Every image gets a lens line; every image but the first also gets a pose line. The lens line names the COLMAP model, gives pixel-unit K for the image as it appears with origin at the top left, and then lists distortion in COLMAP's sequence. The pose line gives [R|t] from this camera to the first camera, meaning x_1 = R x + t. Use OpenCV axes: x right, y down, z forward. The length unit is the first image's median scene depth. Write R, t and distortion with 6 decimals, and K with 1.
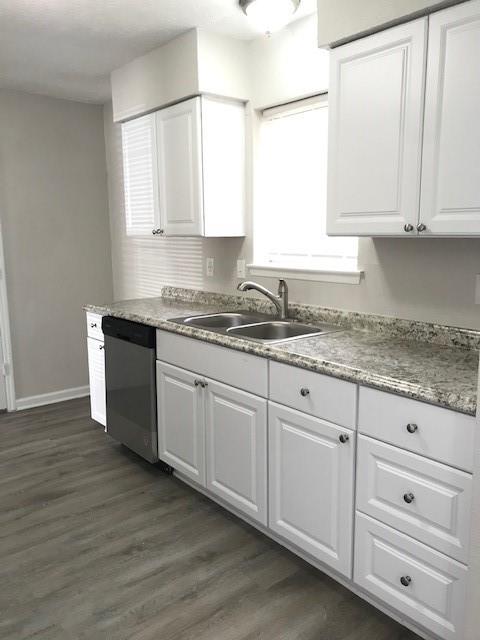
lens RADIAL K [[521.3, 0, 242.5], [0, 521.3, 320.4], [0, 0, 1]] dist [-0.013194, -0.015227]
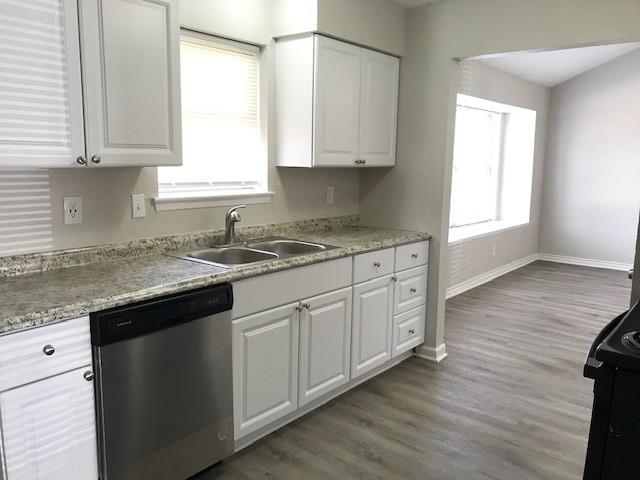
lens RADIAL K [[521.3, 0, 322.4], [0, 521.3, 239.6], [0, 0, 1]] dist [-0.013194, -0.015227]
pose [[-0.197321, -0.149027, 0.968946, -1.107994], [0.143834, 0.973281, 0.178985, -0.197961], [-0.969730, 0.174685, -0.170613, 1.142952]]
